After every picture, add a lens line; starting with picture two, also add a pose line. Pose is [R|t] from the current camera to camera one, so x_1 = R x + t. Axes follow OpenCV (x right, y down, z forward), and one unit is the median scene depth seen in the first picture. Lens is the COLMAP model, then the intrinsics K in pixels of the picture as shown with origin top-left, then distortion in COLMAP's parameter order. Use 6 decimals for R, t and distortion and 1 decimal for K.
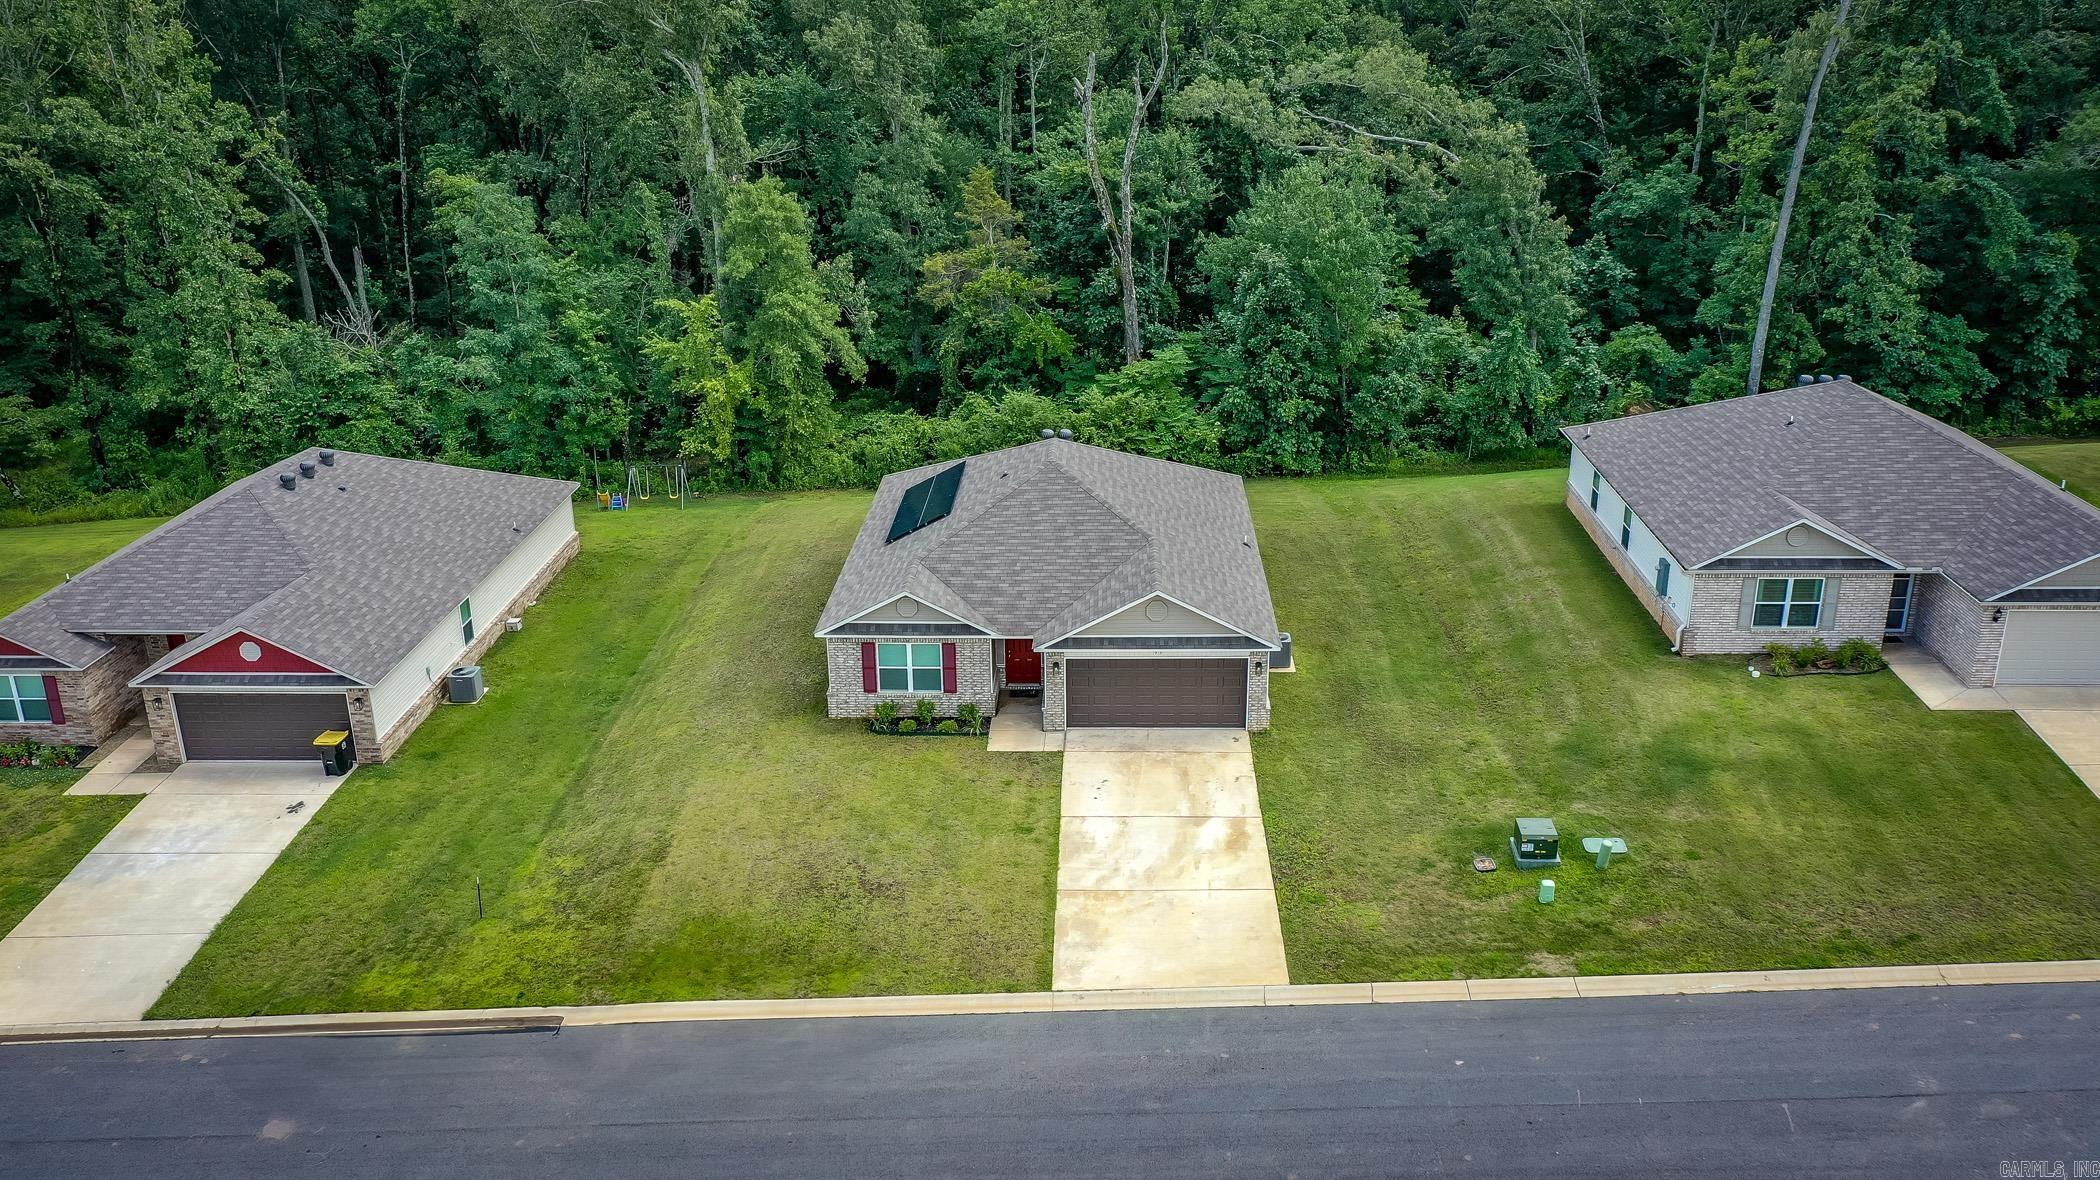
lens RADIAL K [[1698.0, 0, 1068.4], [0, 1698.0, 579.7], [0, 0, 1]] dist [0.026670, -0.012621]
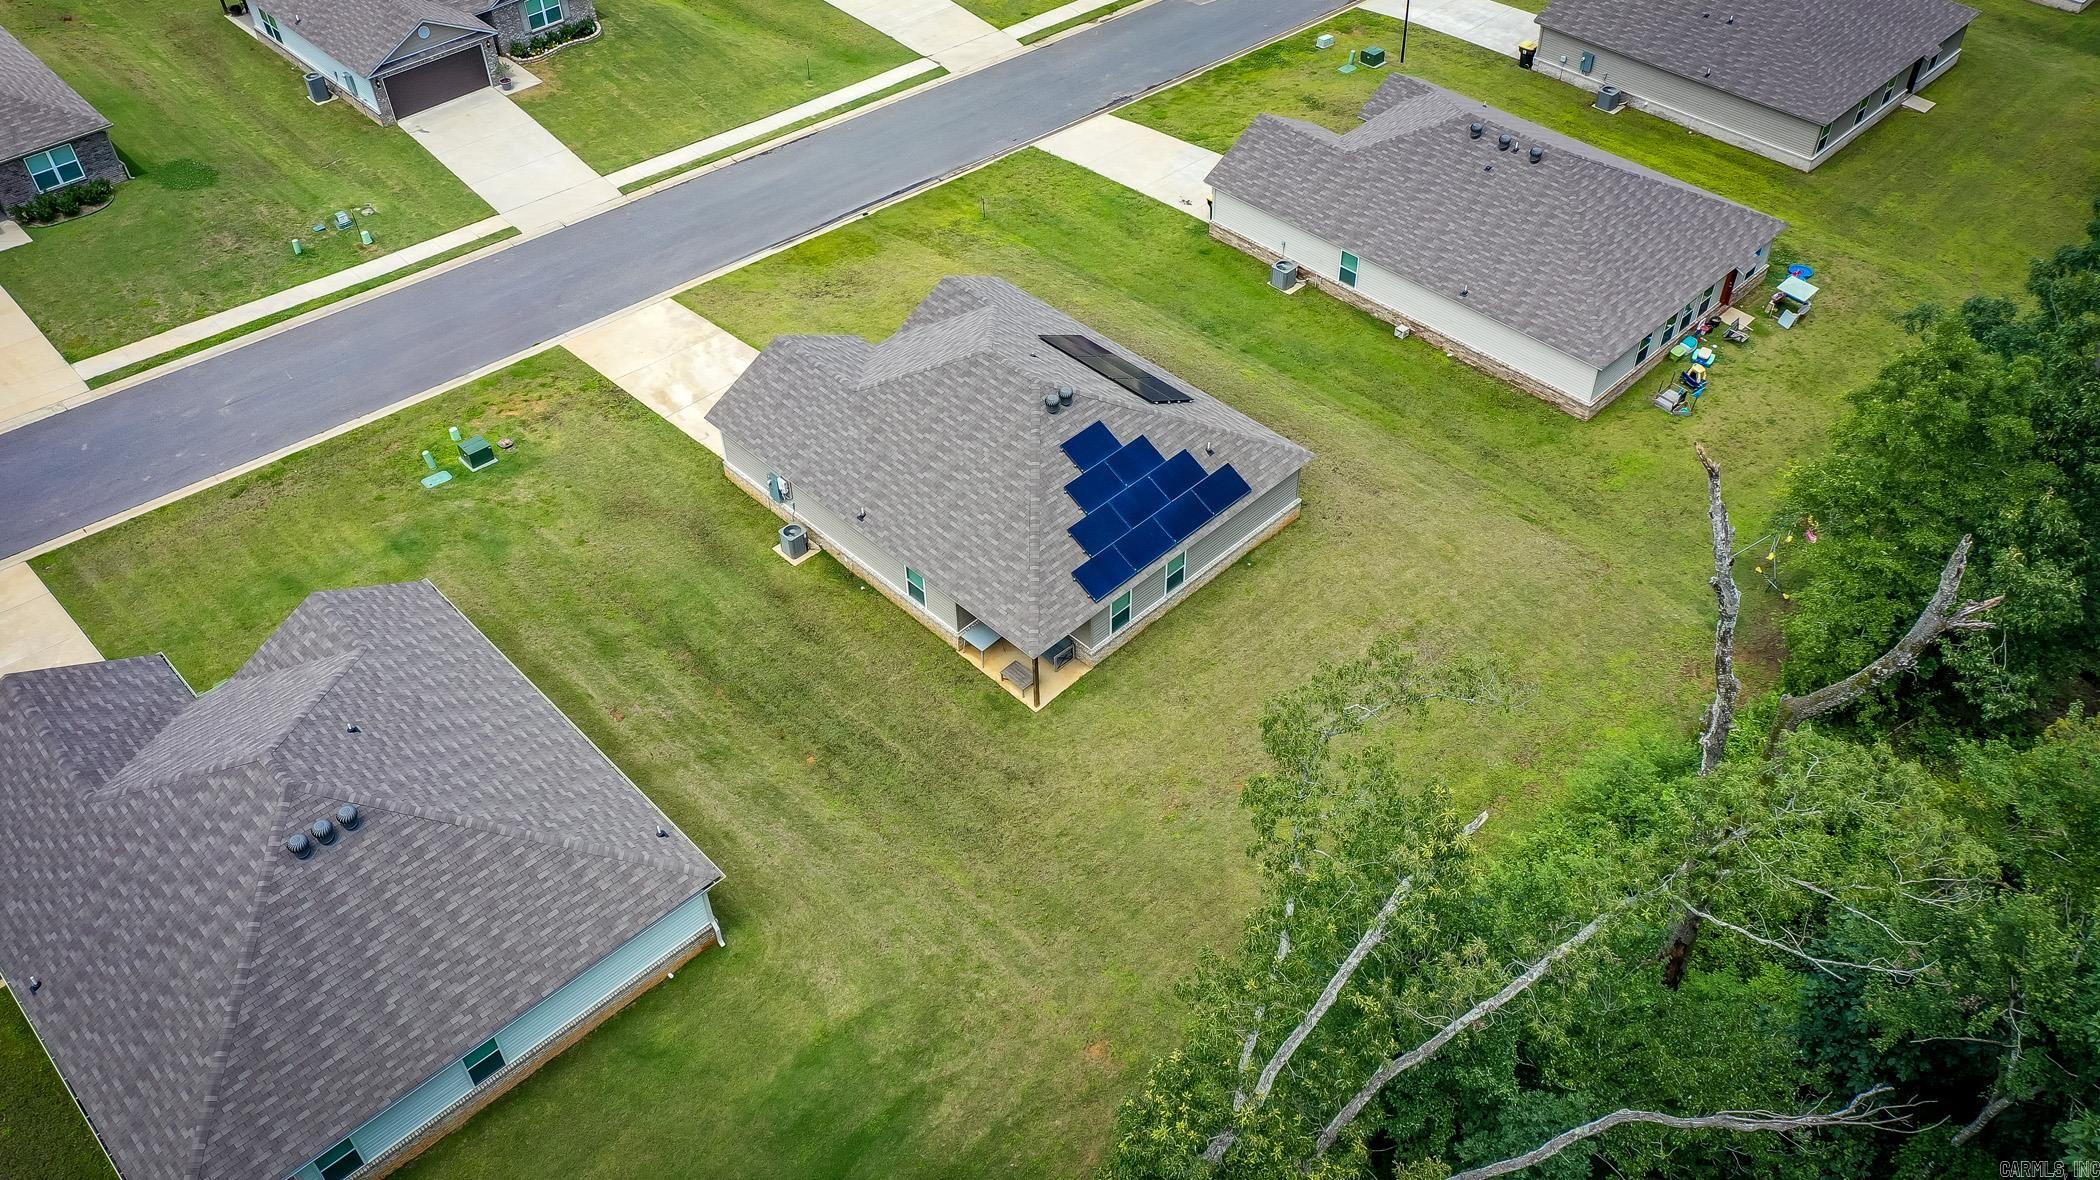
lens RADIAL K [[1698.0, 0, 1045.9], [0, 1698.0, 572.0], [0, 0, 1]] dist [0.026670, -0.012621]
pose [[-0.695535, 0.505934, -0.510158, 0.621591], [-0.221540, 0.524428, 0.822128, -0.947845], [0.683484, 0.684840, -0.252674, 1.501488]]
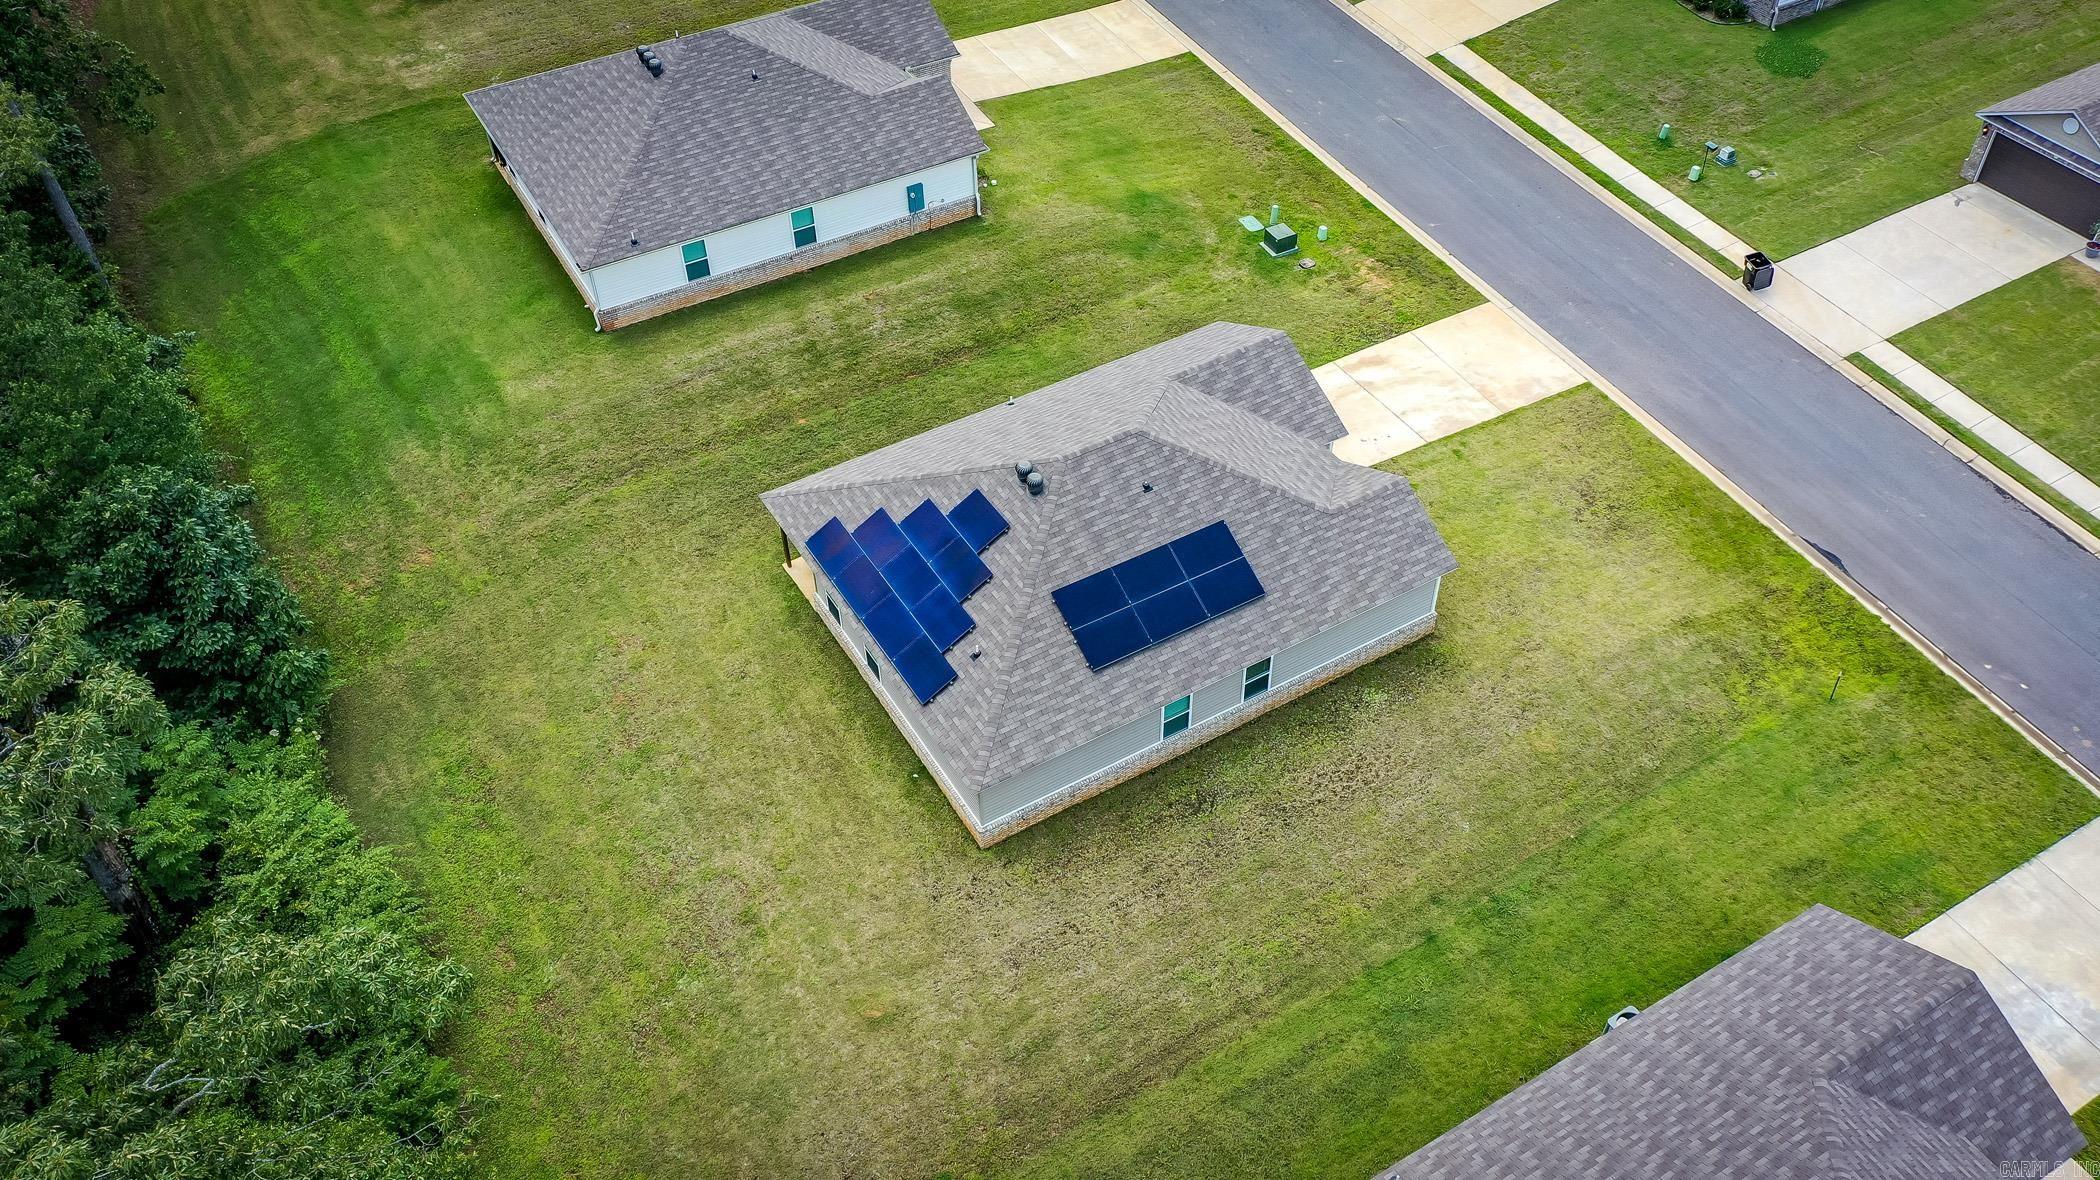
lens RADIAL K [[1698.0, 0, 1051.6], [0, 1698.0, 542.0], [0, 0, 1]] dist [0.026670, -0.012621]
pose [[-0.532330, -0.561618, 0.633411, -0.632111], [0.313878, 0.563959, 0.763827, -0.790973], [-0.786197, 0.605422, -0.123933, 1.278073]]
